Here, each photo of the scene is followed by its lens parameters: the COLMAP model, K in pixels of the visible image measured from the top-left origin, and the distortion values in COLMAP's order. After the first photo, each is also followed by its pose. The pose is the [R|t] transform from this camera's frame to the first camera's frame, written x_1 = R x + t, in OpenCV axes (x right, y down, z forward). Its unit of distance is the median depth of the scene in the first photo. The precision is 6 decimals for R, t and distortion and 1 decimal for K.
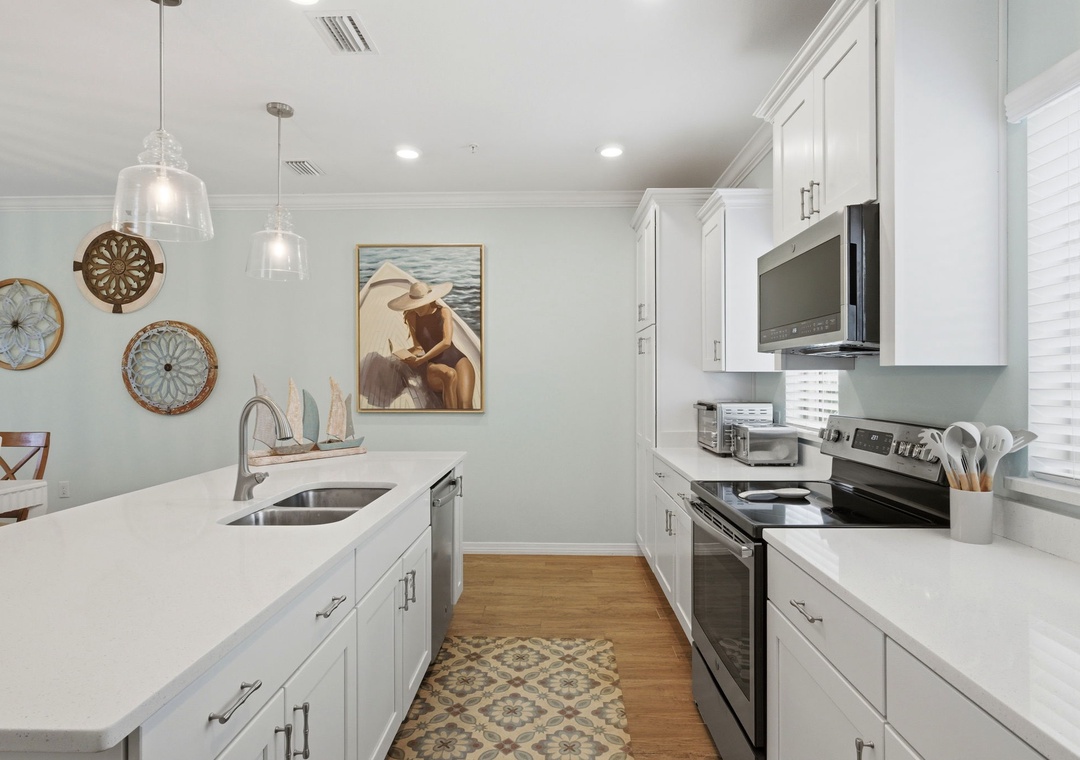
lens RADIAL K [[683.2, 0, 540.0], [0, 683.2, 380.0], [0, 0, 1]] dist [-0.002224, 0.000121]
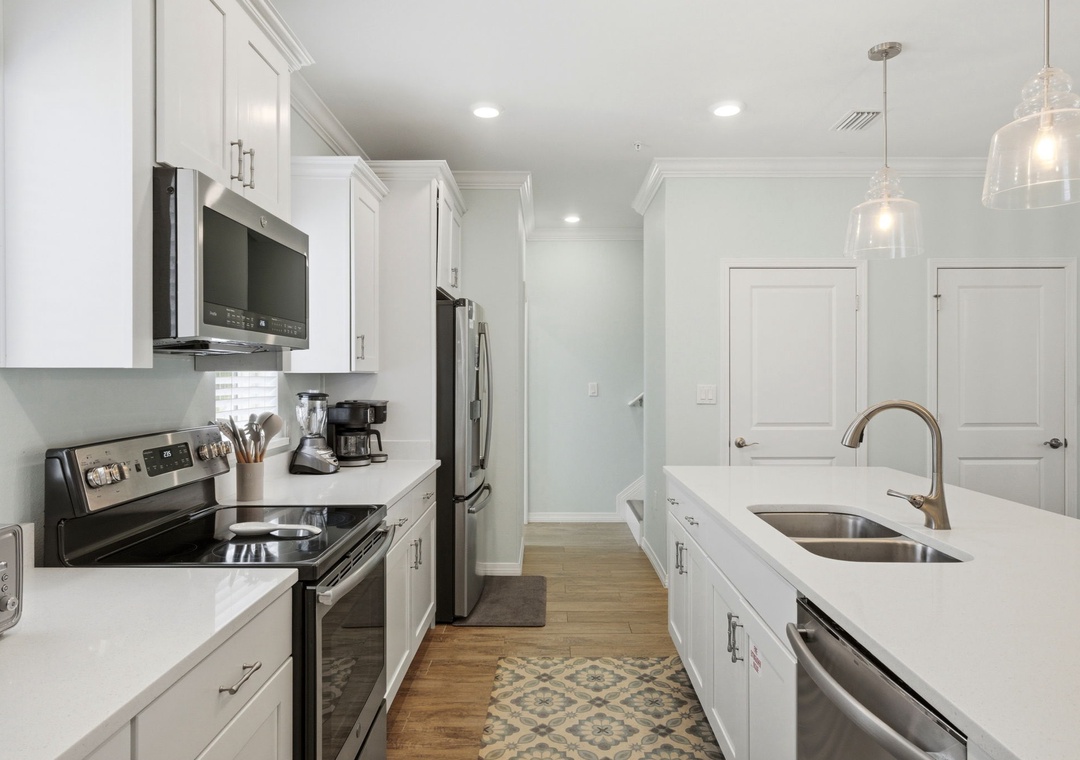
lens RADIAL K [[683.2, 0, 540.0], [0, 683.2, 380.0], [0, 0, 1]] dist [-0.002224, 0.000121]
pose [[-0.999926, 0.005749, -0.010707, 0.050795], [0.005731, 0.999982, 0.001724, -0.003833], [0.010717, 0.001663, -0.999941, 1.794299]]
